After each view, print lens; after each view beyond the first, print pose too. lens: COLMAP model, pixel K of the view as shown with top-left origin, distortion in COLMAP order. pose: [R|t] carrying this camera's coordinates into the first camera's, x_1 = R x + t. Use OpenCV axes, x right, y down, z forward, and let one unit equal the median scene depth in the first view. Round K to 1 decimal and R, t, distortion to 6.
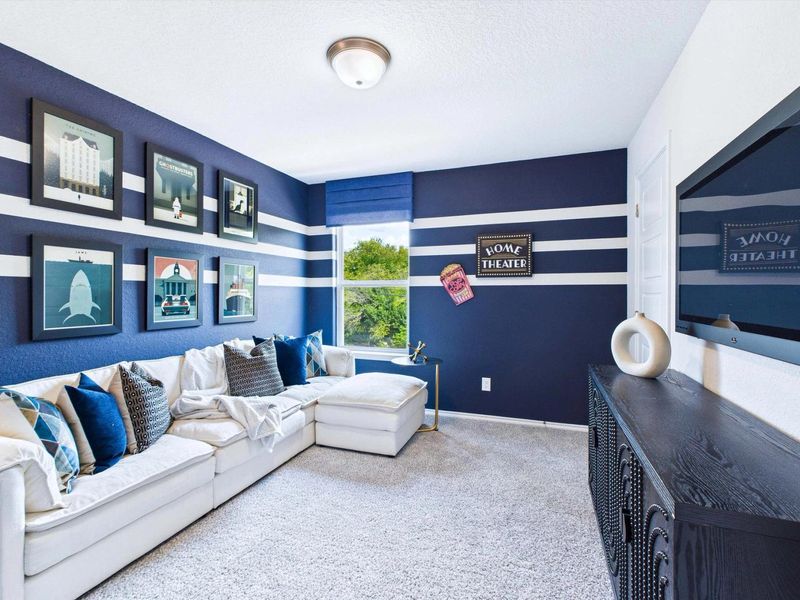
lens RADIAL K [[374.5, 0, 400.4], [0, 374.5, 296.5], [0, 0, 1]] dist [-0.003865, -0.000139]
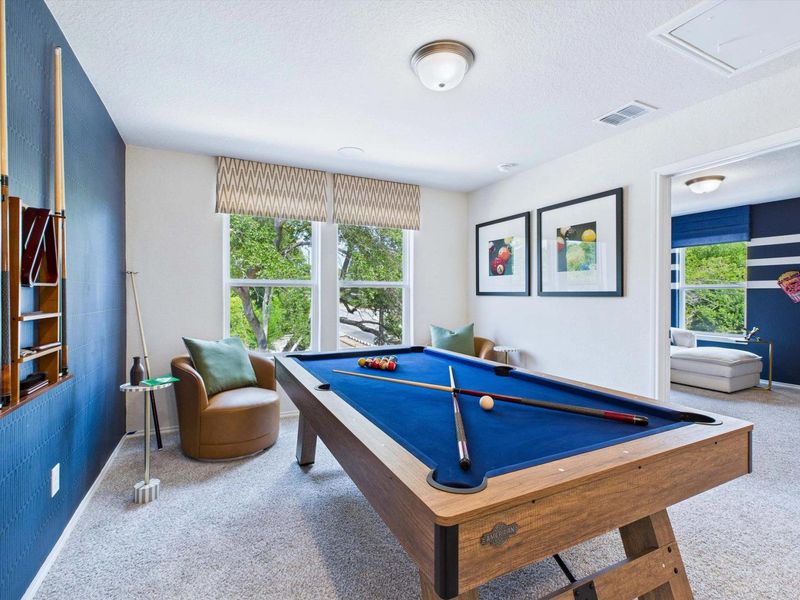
lens RADIAL K [[374.5, 0, 397.9], [0, 374.5, 296.6], [0, 0, 1]] dist [-0.003865, -0.000139]
pose [[0.718702, 0.004533, -0.695303, 0.057177], [-0.003511, 0.999990, 0.002890, 0.003038], [0.695309, 0.000363, 0.718711, -0.877598]]
